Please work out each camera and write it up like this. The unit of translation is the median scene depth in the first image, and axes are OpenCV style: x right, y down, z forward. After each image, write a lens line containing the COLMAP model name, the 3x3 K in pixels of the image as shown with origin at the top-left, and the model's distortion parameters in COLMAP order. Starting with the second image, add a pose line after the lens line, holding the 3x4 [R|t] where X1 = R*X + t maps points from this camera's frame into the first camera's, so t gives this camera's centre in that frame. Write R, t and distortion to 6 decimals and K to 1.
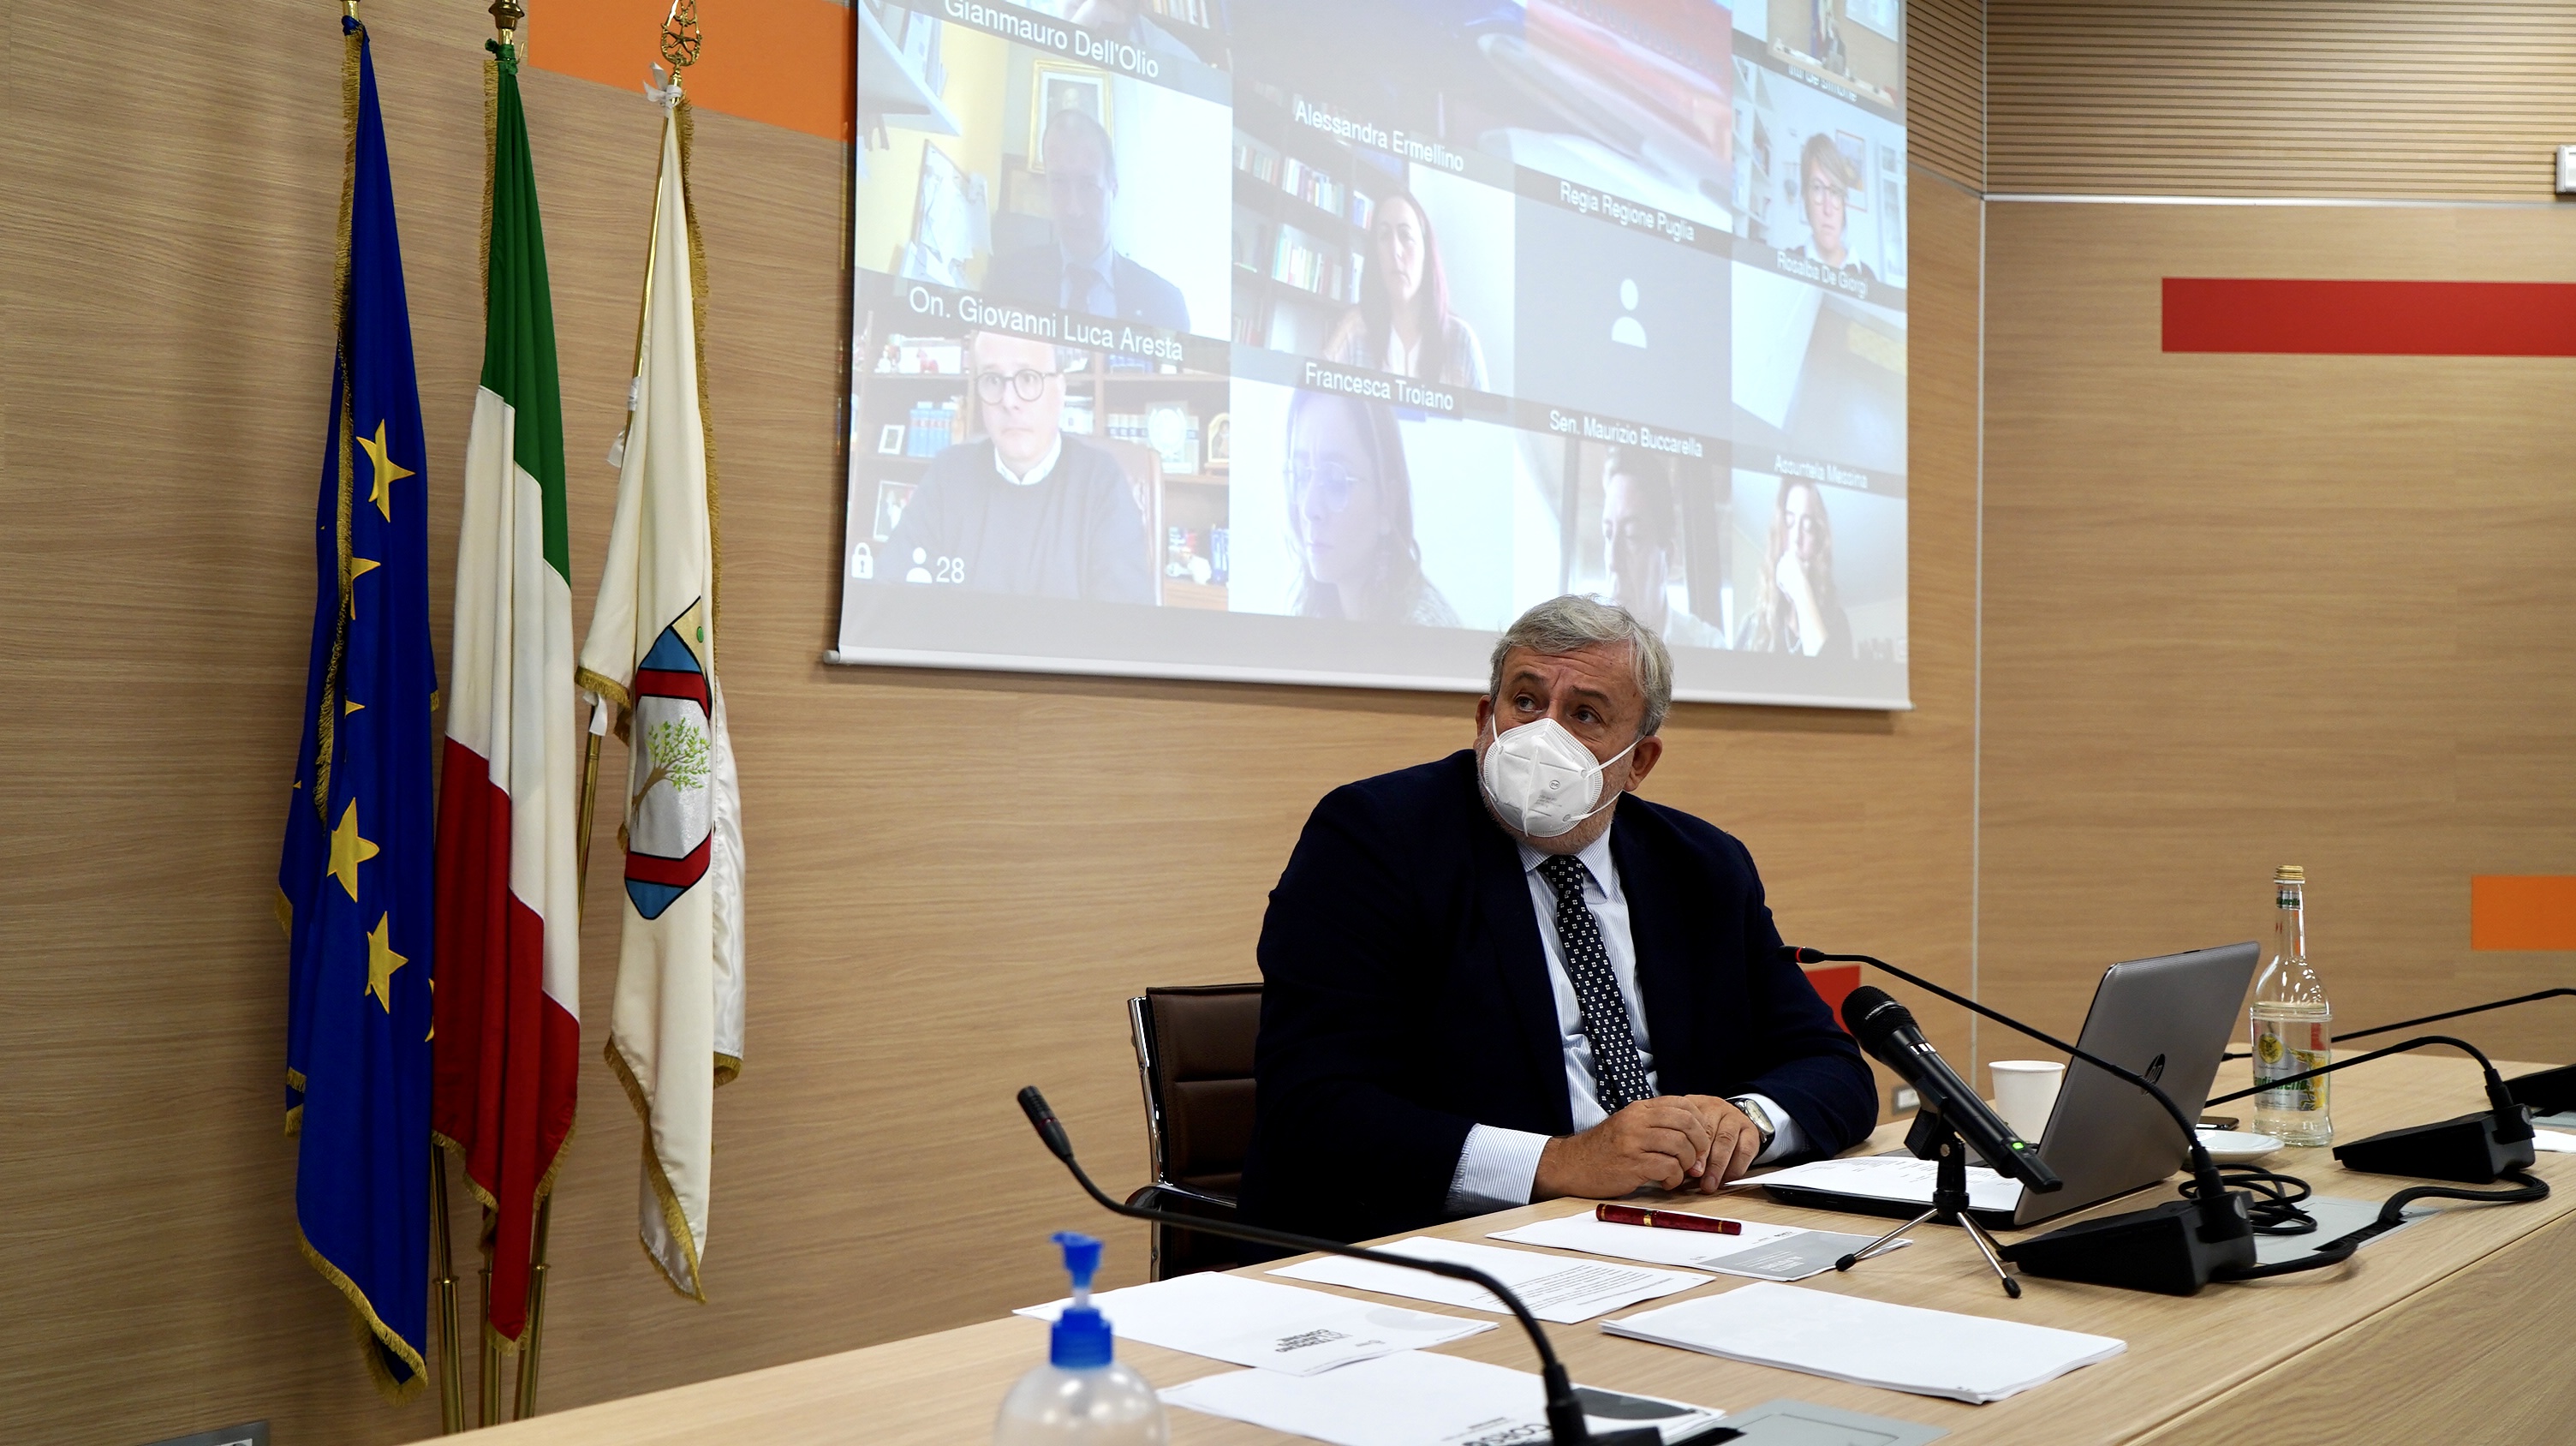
lens RADIAL K [[2409.8, 0, 1288.0], [0, 2409.8, 723.0], [0, 0, 1]] dist [0.020455, 0.001116]
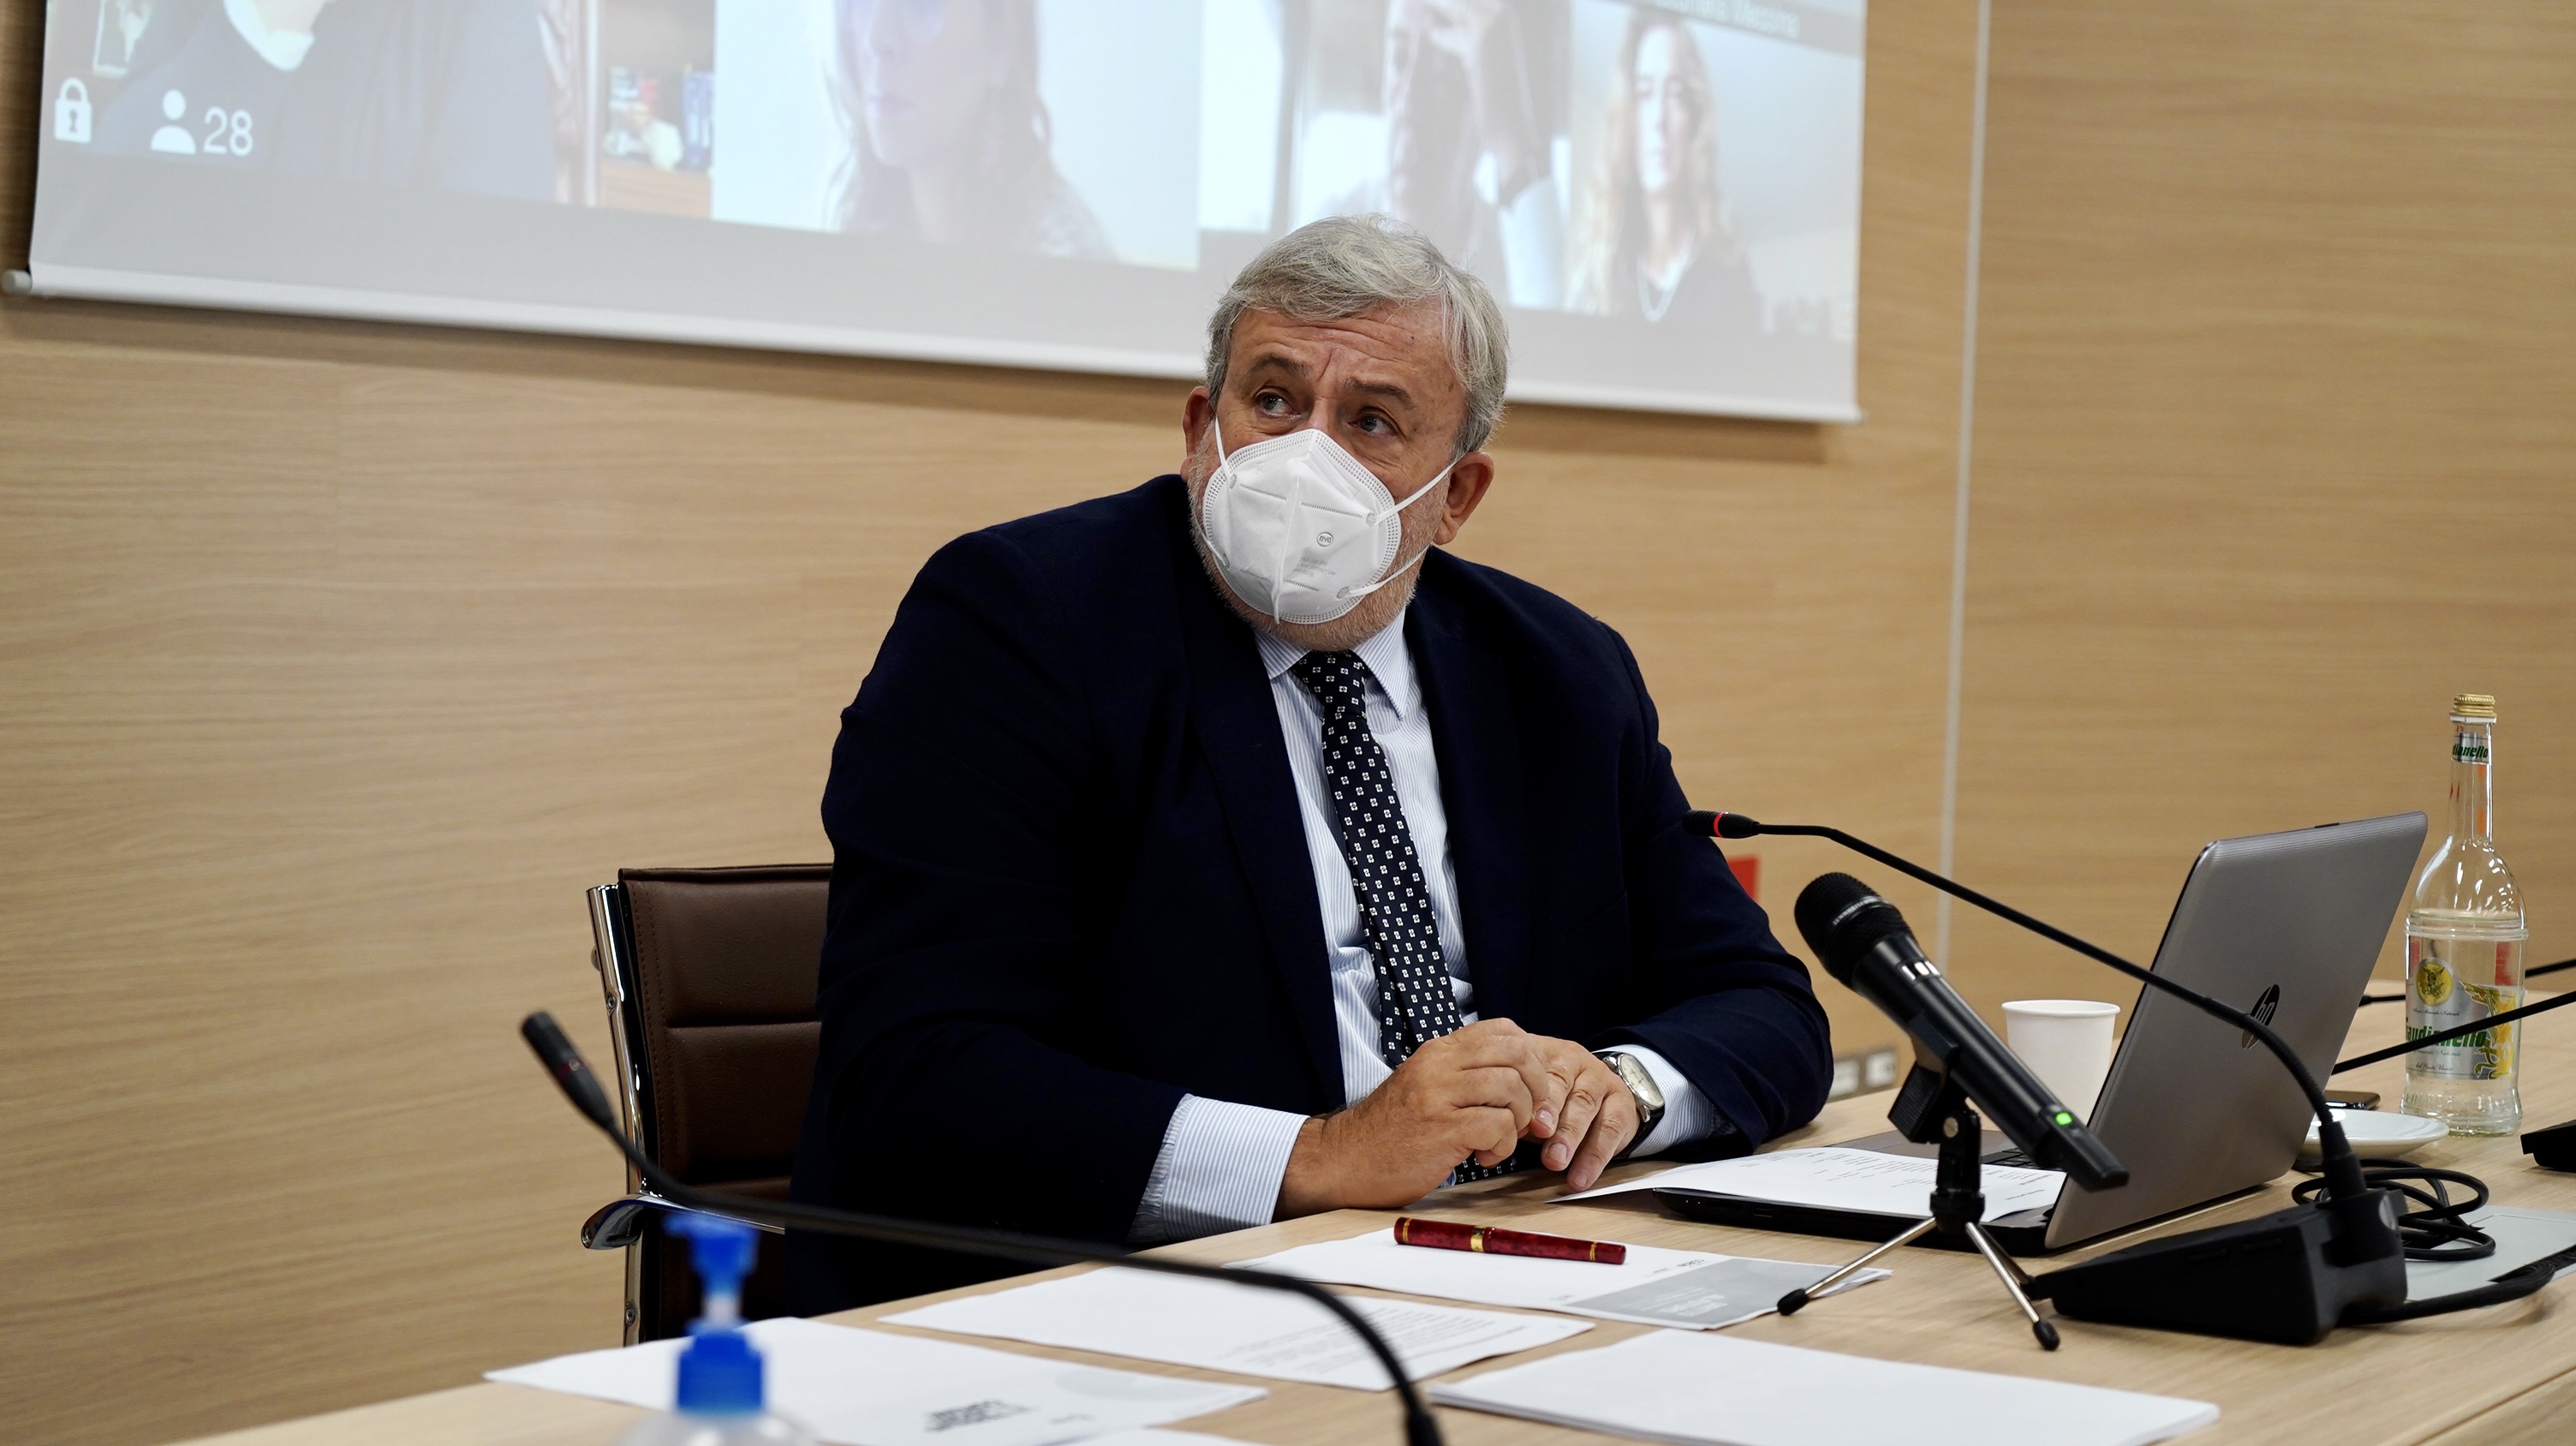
lens RADIAL K [[4339.8, 0, 1327.4], [0, 4339.8, 720.1], [0, 0, 1]] dist [0.019685, -0.029706]
pose [[0.990247, 0.016843, 0.138302, -0.028820], [-0.026381, 0.997376, 0.067423, -0.002154], [-0.136803, -0.070414, 0.988092, -0.058586]]
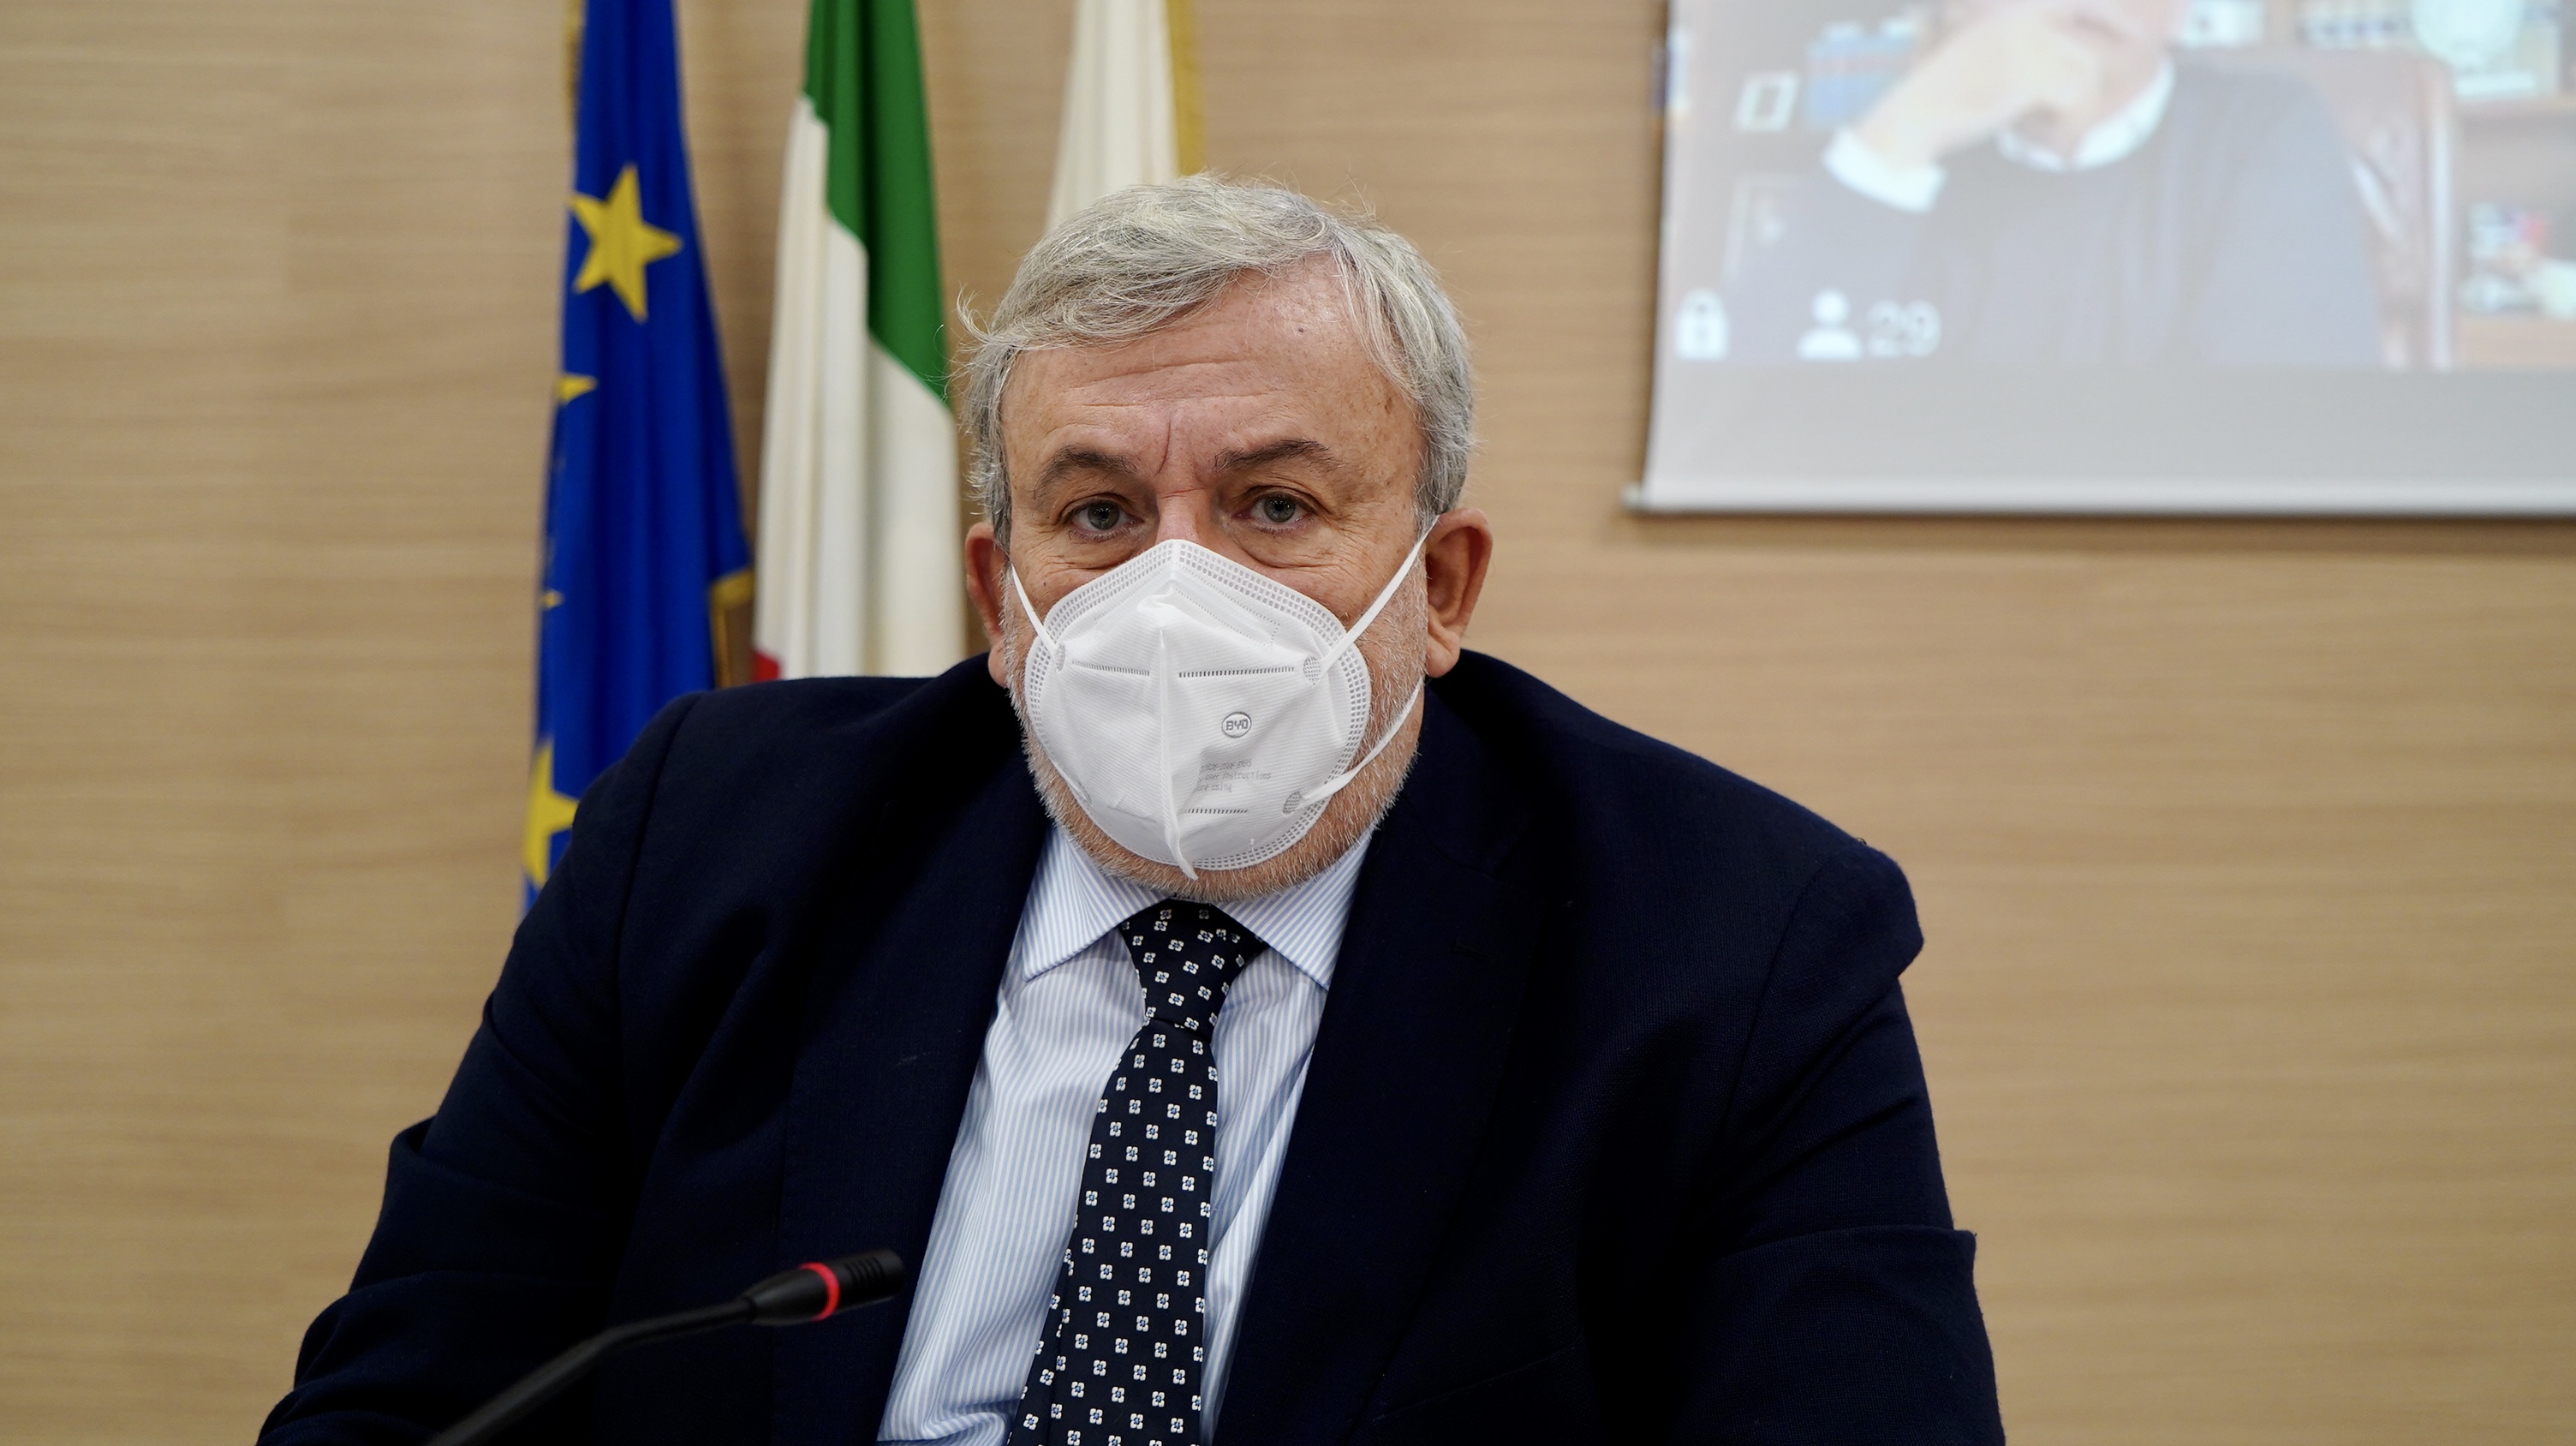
lens RADIAL K [[2948.2, 0, 1334.8], [0, 2948.2, 723.9], [0, 0, 1]] dist [0.006429, 0.018335]
pose [[0.670315, 0.003304, -0.742069, 0.336010], [0.013816, 0.999761, 0.016931, 0.016026], [0.741948, -0.021601, 0.670109, 0.563993]]
